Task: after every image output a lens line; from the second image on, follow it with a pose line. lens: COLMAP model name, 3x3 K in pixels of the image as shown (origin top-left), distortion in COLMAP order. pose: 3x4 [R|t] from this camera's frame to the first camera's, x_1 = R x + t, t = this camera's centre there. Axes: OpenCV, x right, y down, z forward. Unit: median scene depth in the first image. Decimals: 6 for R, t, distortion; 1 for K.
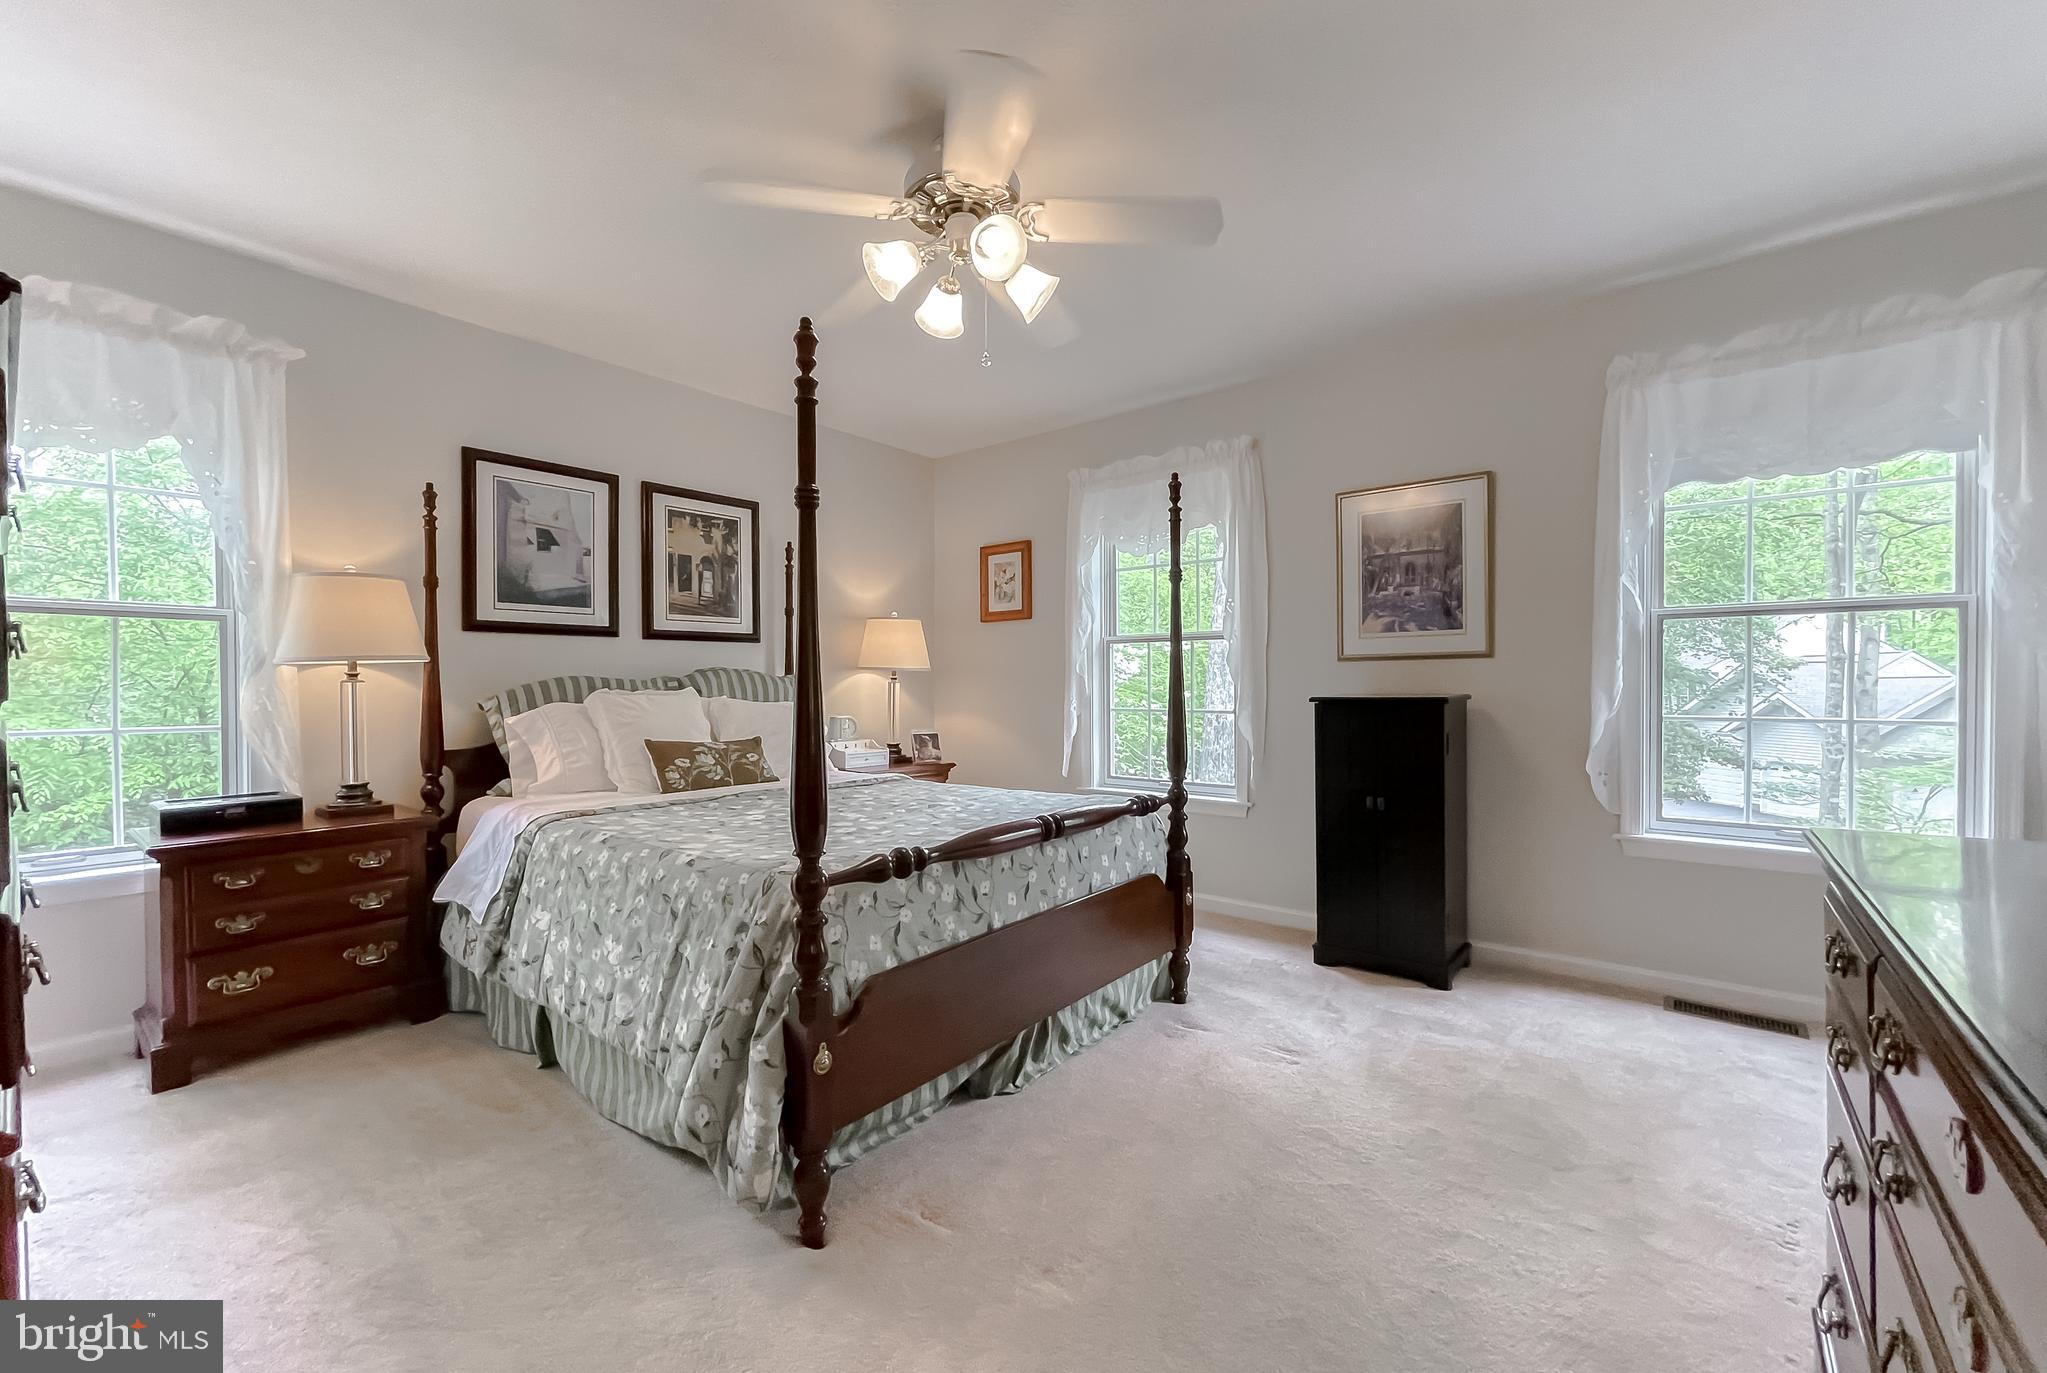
lens RADIAL K [[831.3, 0, 1023.5], [0, 831.3, 686.5], [0, 0, 1]] dist [-0.001562, -0.000065]
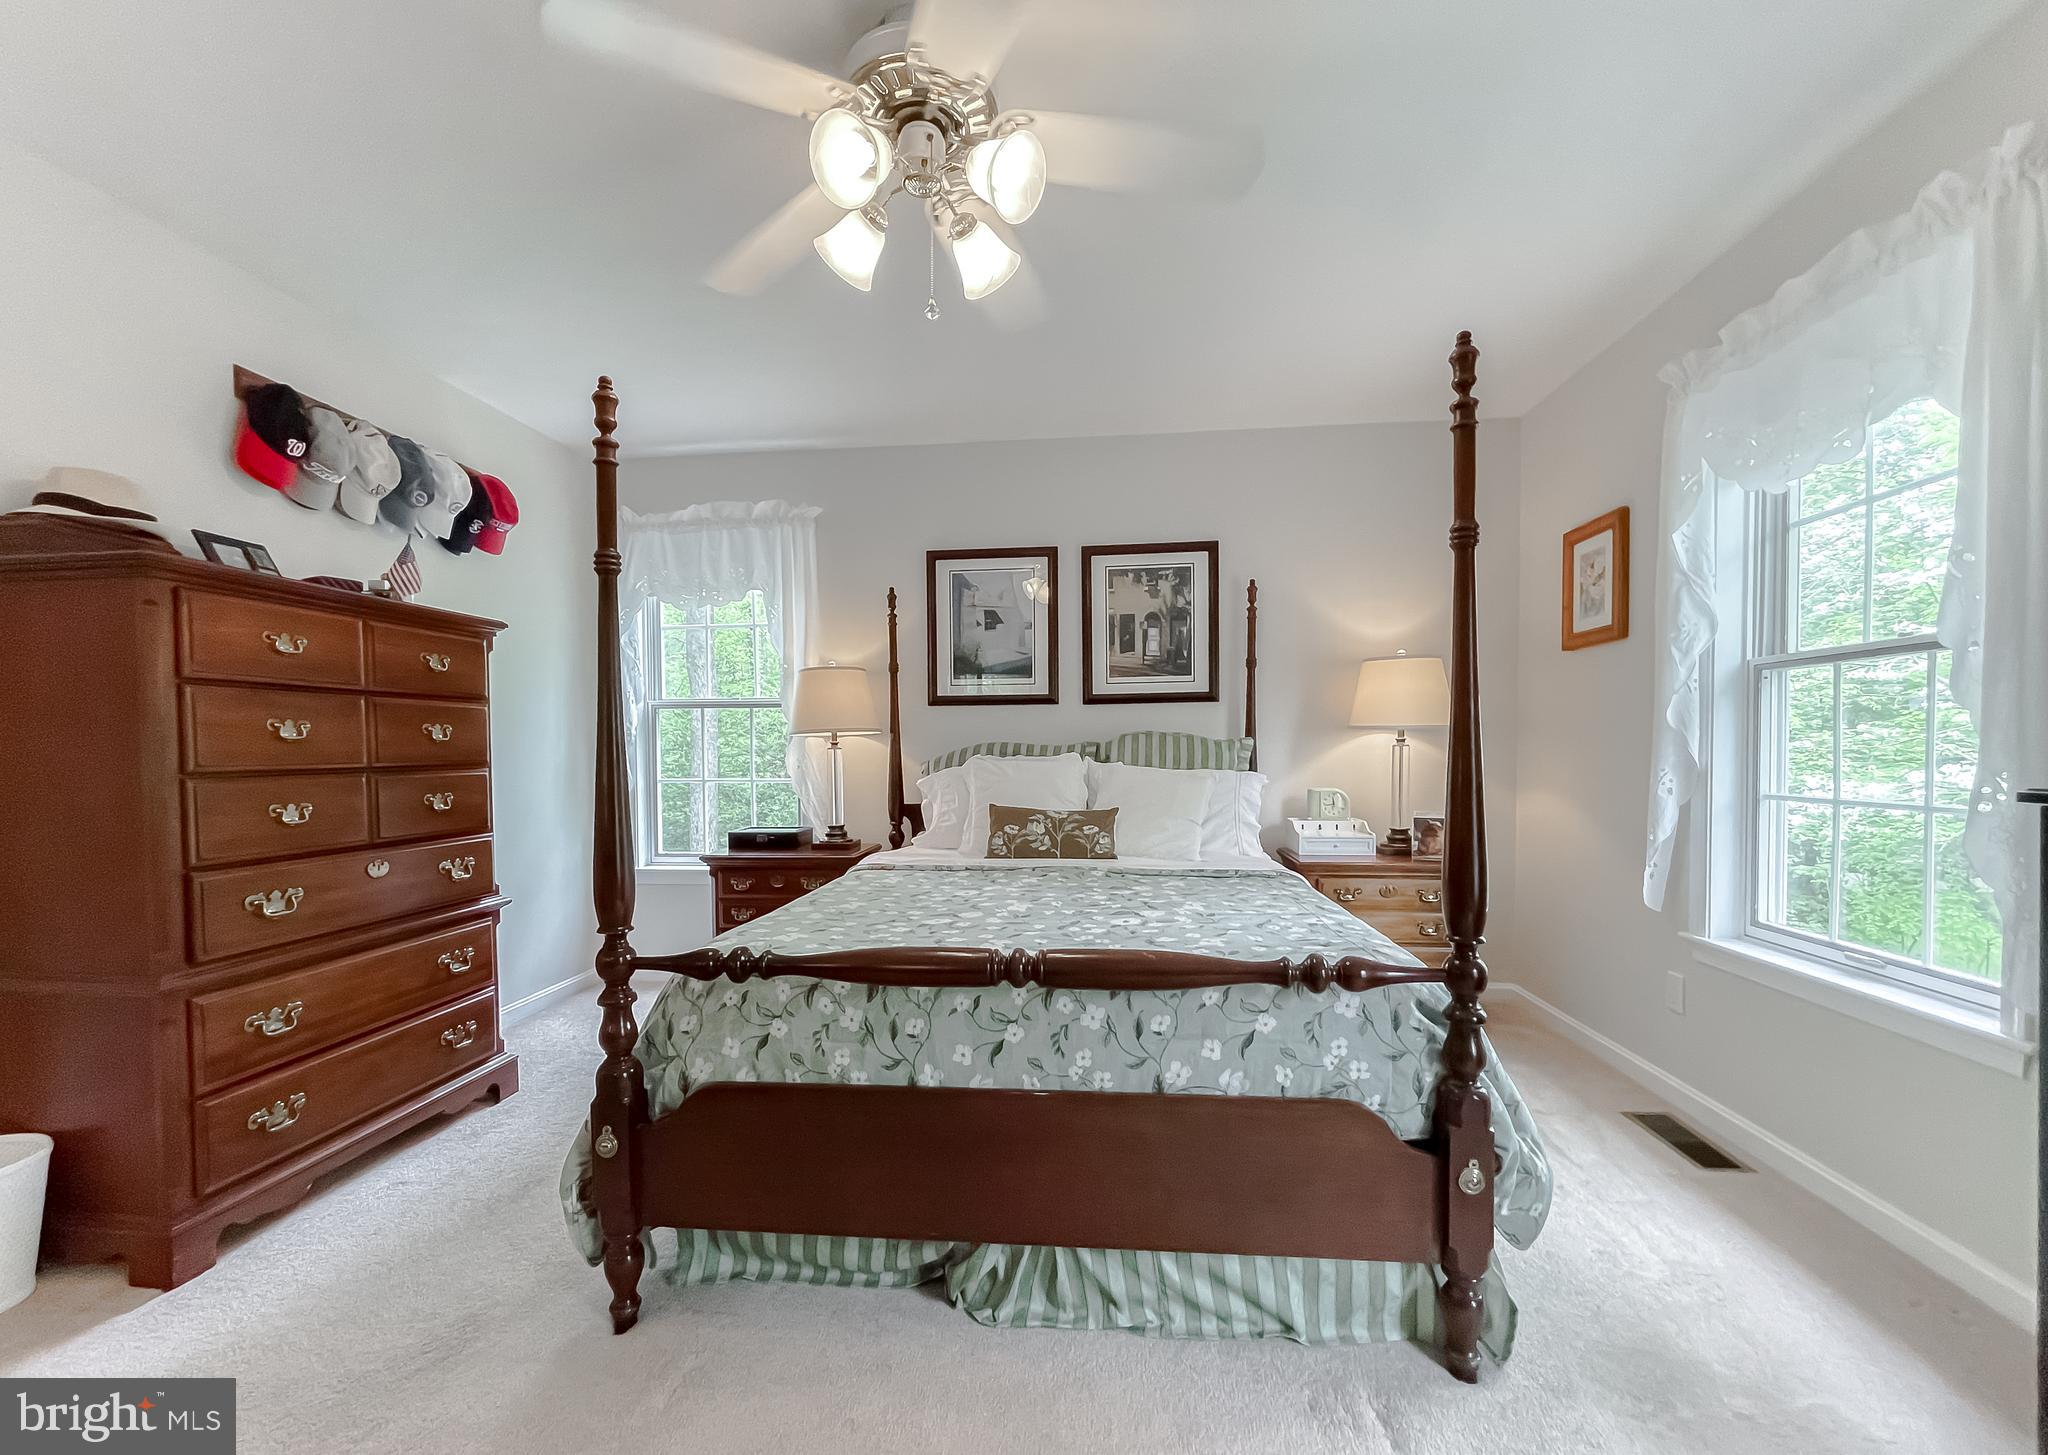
lens RADIAL K [[838.1, 0, 1026.5], [0, 838.1, 782.4], [0, 0, 1]] dist [-0.000951, -0.000037]
pose [[0.537717, 0.033336, -0.842466, 0.418295], [0.002383, 0.999154, 0.041057, -0.005533], [0.843122, -0.024084, 0.537182, 0.451943]]
